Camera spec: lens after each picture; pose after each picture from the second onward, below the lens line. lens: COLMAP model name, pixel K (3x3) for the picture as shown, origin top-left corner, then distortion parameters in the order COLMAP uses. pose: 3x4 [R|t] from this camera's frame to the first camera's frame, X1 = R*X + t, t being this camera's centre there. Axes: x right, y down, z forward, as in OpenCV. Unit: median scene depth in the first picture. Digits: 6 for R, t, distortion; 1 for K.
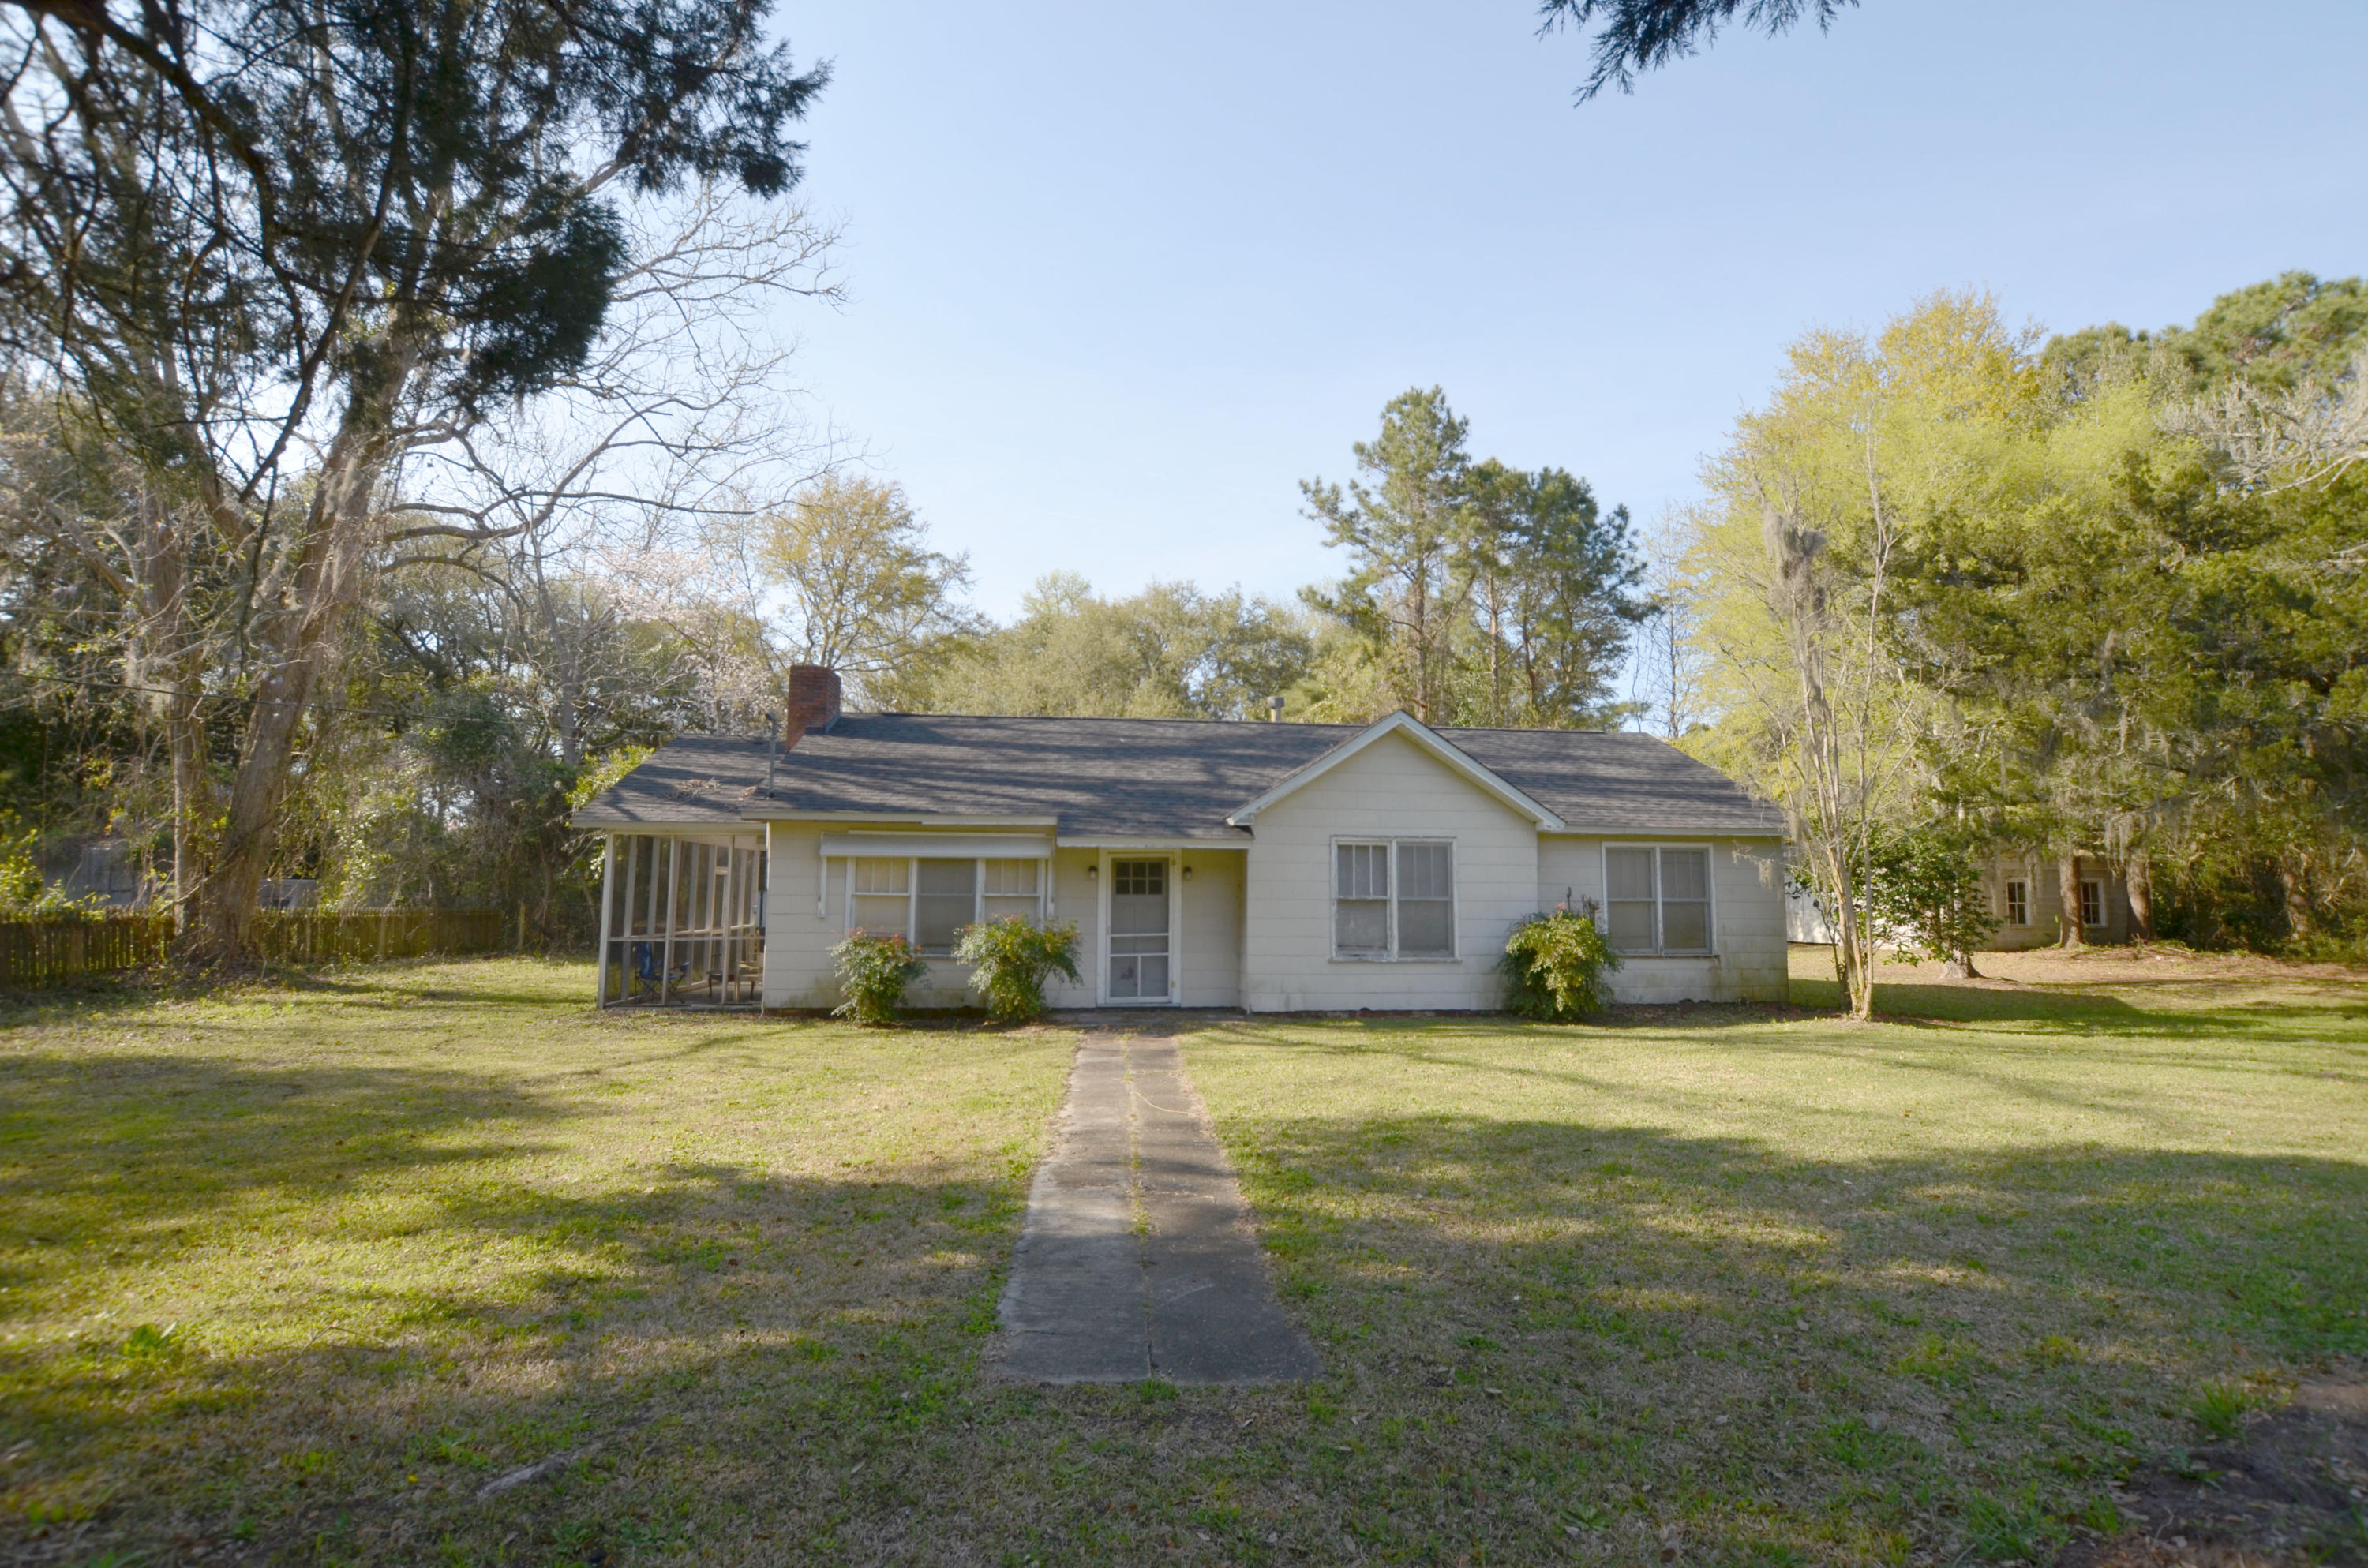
lens RADIAL K [[1020.6, 0, 1184.0], [0, 1020.6, 784.0], [0, 0, 1]] dist [0.000387, -0.000021]
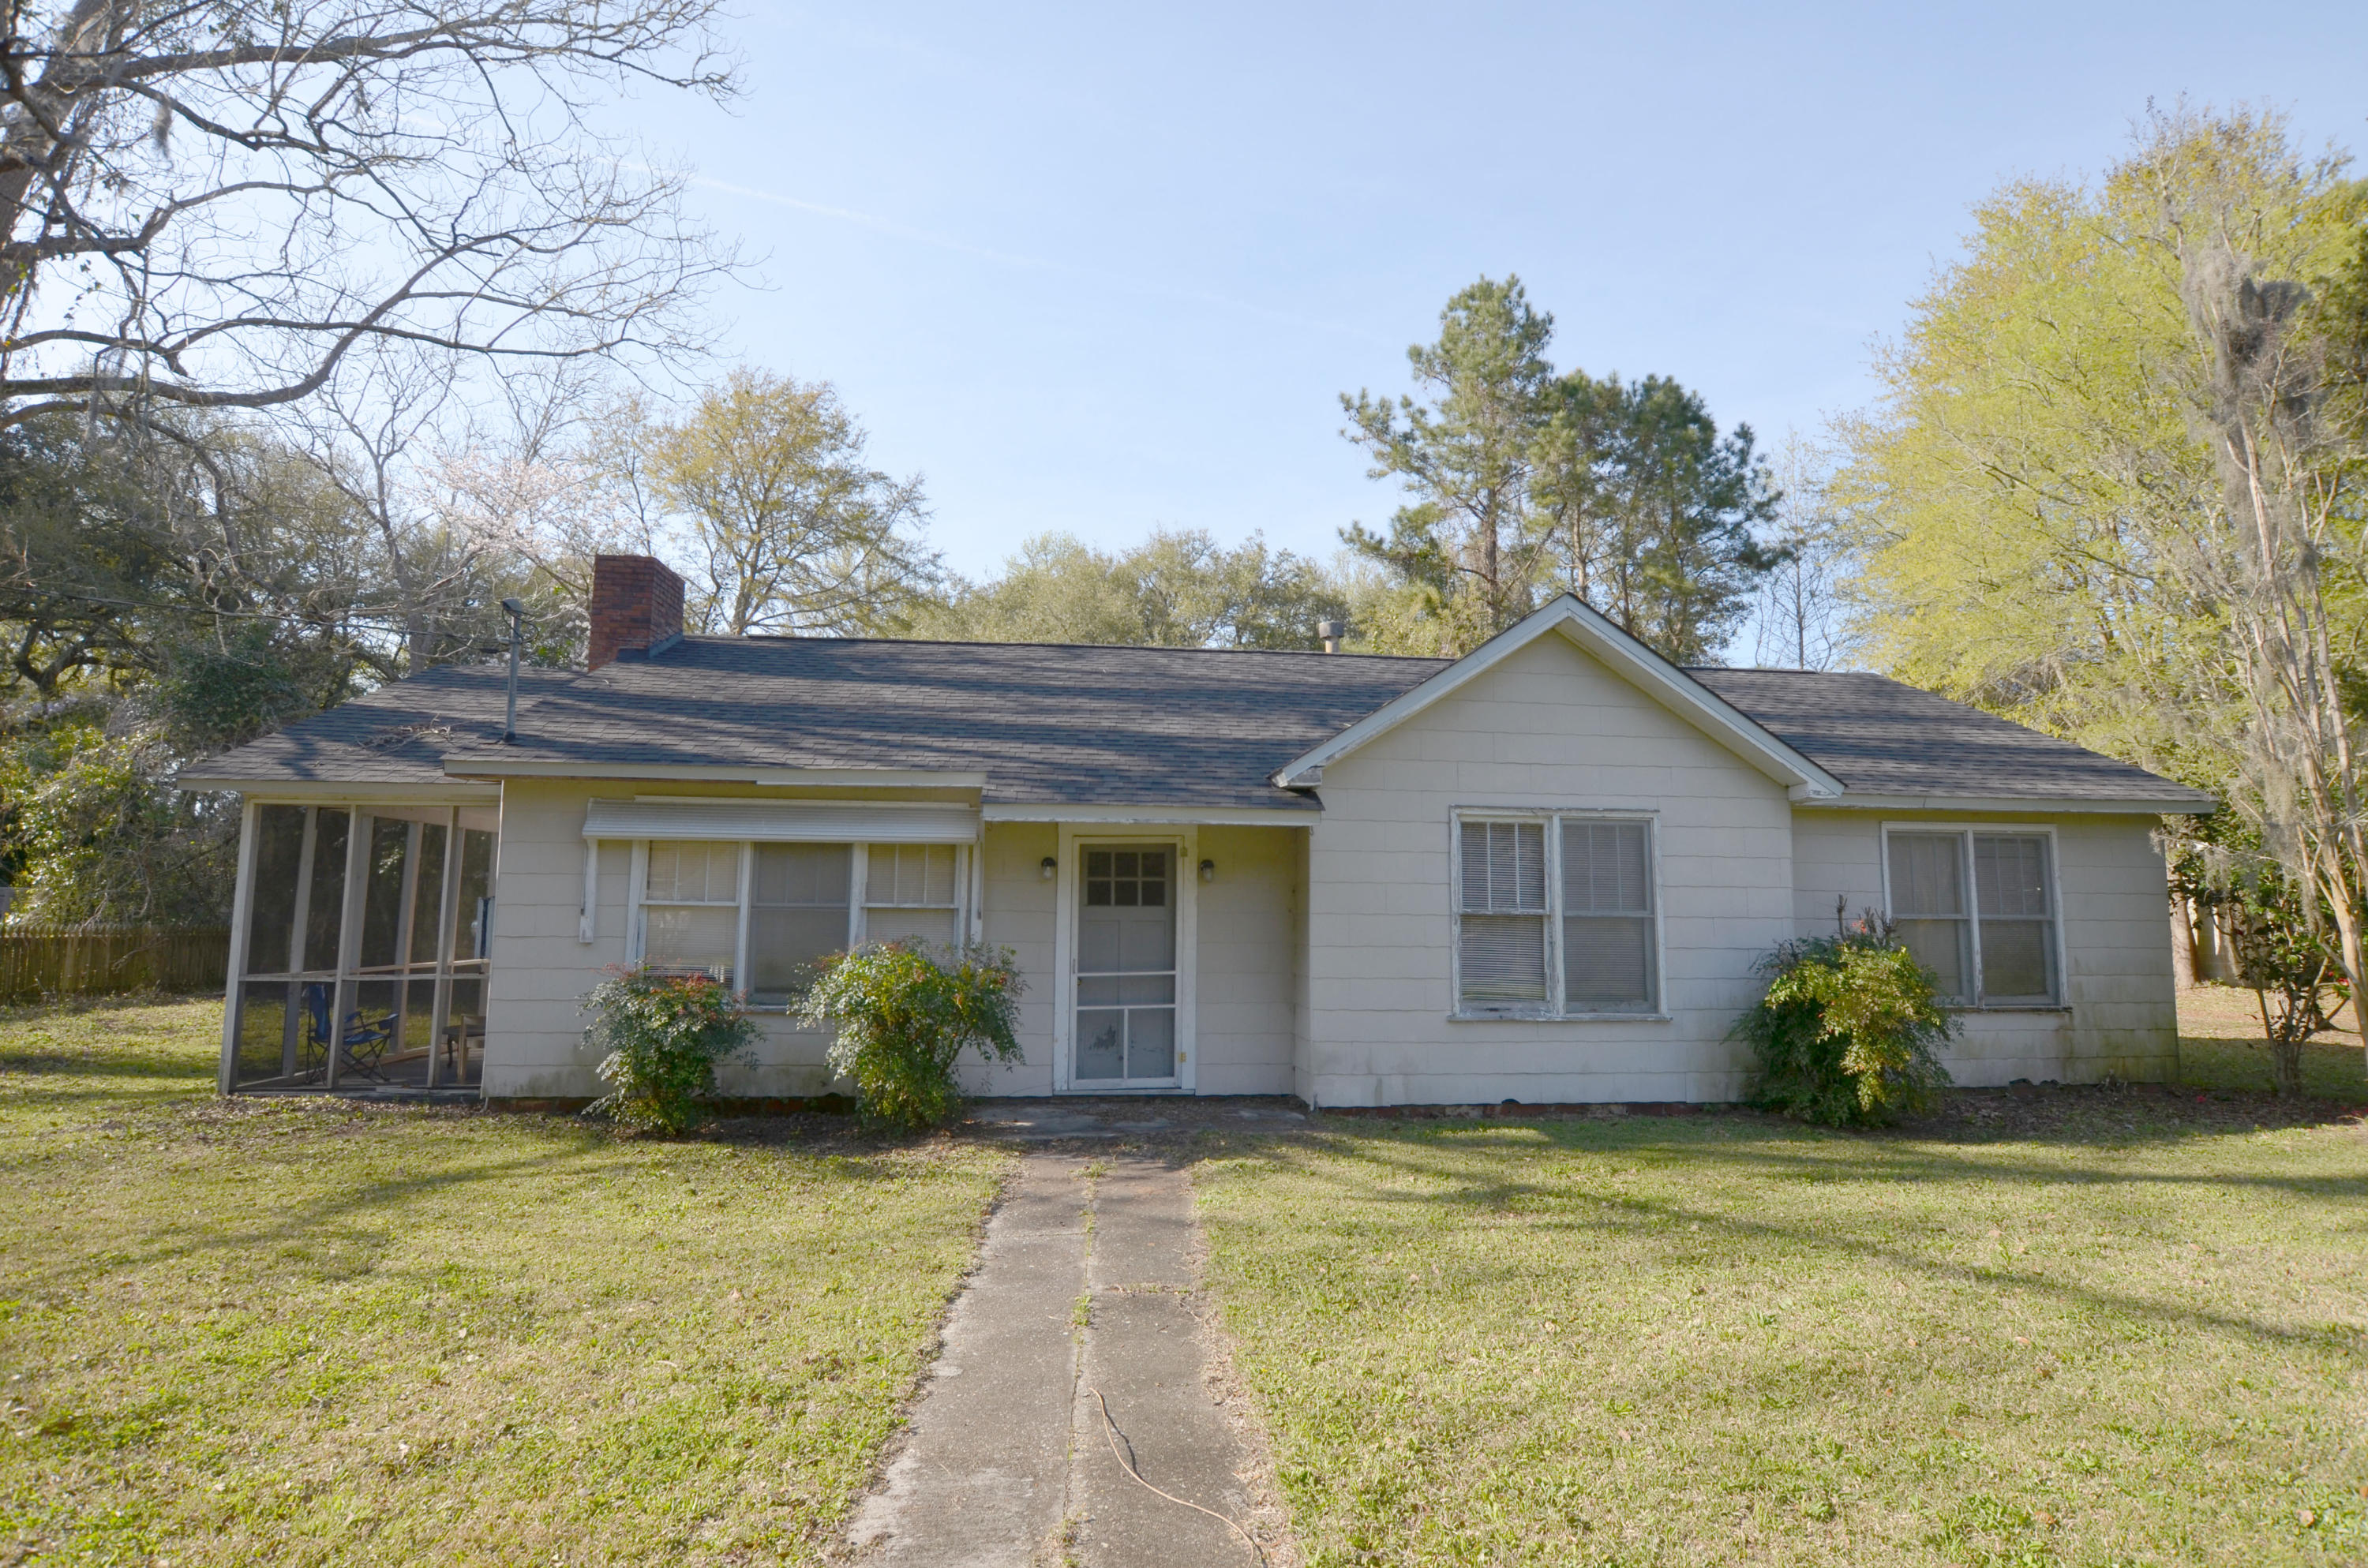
lens RADIAL K [[1087.2, 0, 1184.0], [0, 1087.2, 784.0], [0, 0, 1]] dist [-0.001393, -0.000124]
pose [[0.999967, 0.001742, -0.007931, -0.002251], [-0.001833, 0.999933, -0.011462, 0.019392], [0.007911, 0.011476, 0.999903, 0.158334]]
